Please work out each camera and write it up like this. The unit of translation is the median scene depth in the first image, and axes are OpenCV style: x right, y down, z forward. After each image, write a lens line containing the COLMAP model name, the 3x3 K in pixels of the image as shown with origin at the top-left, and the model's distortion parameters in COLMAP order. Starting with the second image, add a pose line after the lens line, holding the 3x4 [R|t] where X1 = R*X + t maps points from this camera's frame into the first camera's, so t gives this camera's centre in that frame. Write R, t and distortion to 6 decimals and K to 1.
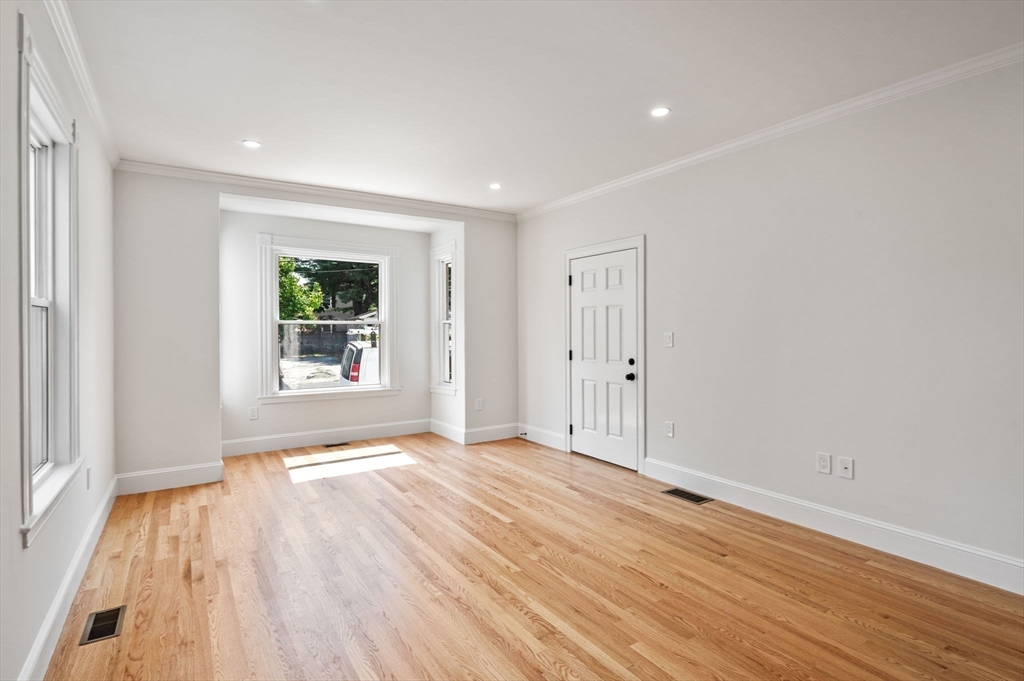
lens RADIAL K [[504.0, 0, 507.8], [0, 504.0, 331.9], [0, 0, 1]] dist [-0.004075, -0.000821]
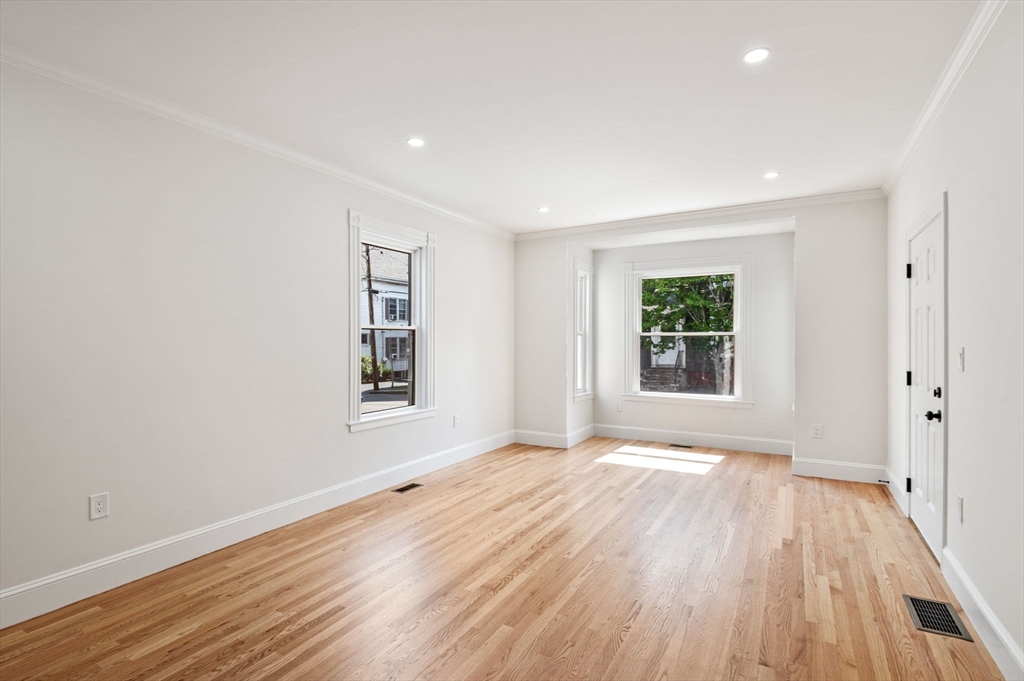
lens RADIAL K [[492.6, 0, 510.3], [0, 492.6, 342.6], [0, 0, 1]] dist [-0.002227, -0.000487]
pose [[0.453091, 0.007352, -0.891434, 0.645294], [-0.004990, 0.999971, 0.005711, -0.005675], [0.891450, 0.001861, 0.453115, 0.271105]]
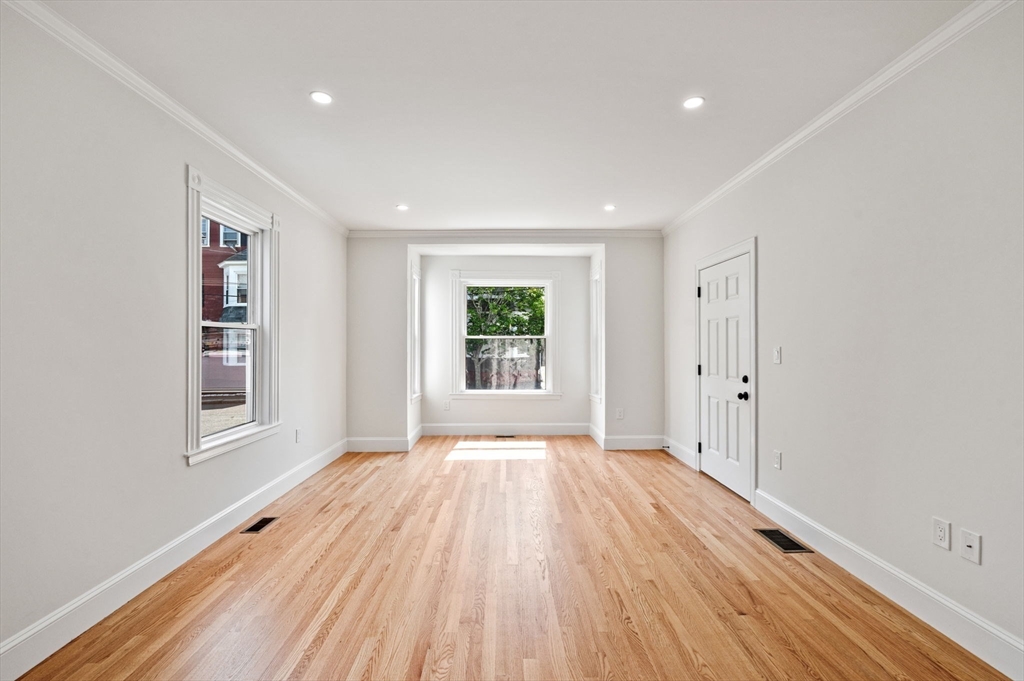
lens RADIAL K [[445.5, 0, 509.5], [0, 445.5, 342.8], [0, 0, 1]] dist [-0.001718, -0.004506]
pose [[0.845707, 0.001764, -0.533645, 0.364202], [-0.004464, 0.999983, -0.003769, -0.000892], [0.533629, 0.005569, 0.845700, 0.122307]]
